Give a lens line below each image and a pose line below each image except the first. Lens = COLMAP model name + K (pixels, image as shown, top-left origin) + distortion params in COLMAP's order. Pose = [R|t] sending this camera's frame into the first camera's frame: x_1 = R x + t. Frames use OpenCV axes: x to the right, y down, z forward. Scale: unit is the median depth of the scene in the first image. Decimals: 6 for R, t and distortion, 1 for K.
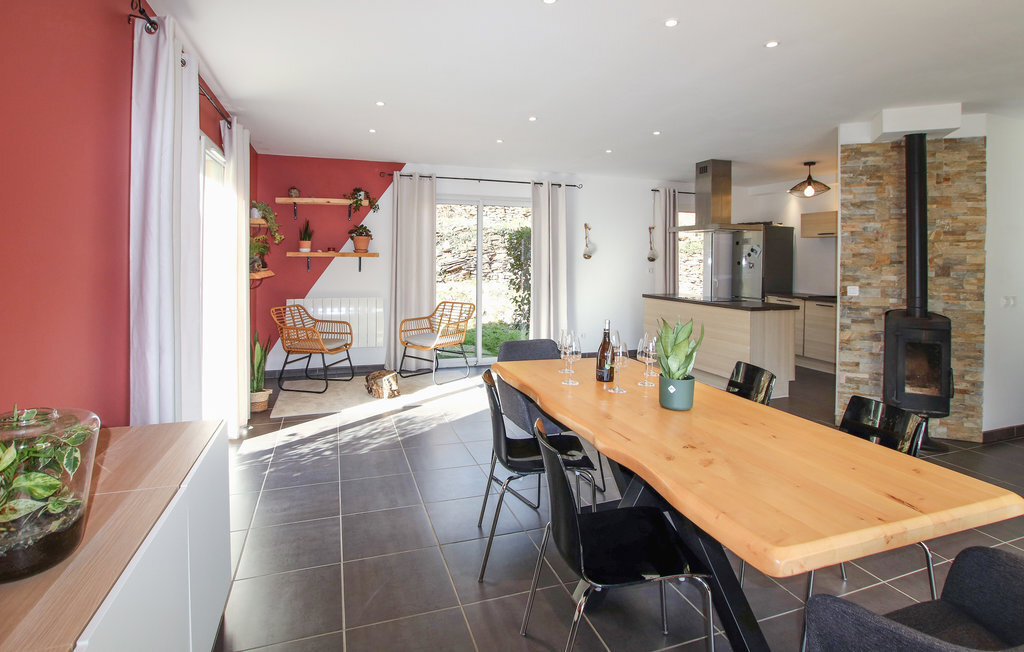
lens RADIAL K [[512.8, 0, 505.3], [0, 512.8, 264.0], [0, 0, 1]] dist [-0.015259, 0.003336]
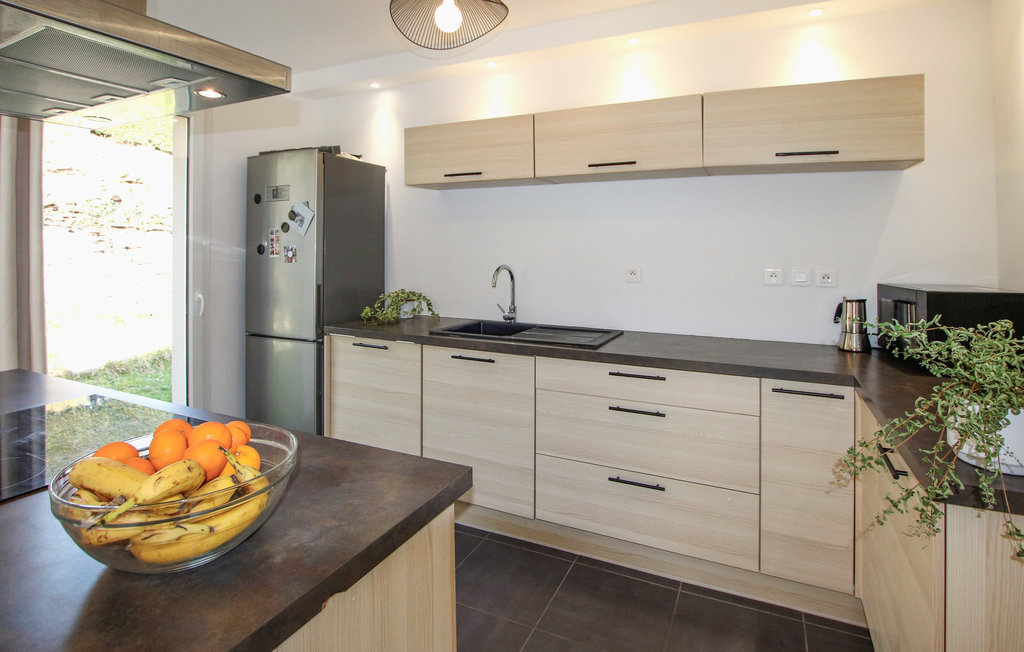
lens RADIAL K [[512.8, 0, 522.5], [0, 512.8, 238.2], [0, 0, 1]] dist [-0.015259, 0.003336]
pose [[0.686726, -0.011997, 0.726818, 0.416282], [0.020400, 0.999788, -0.002773, -0.006832], [-0.726630, 0.016731, 0.686825, 0.786885]]
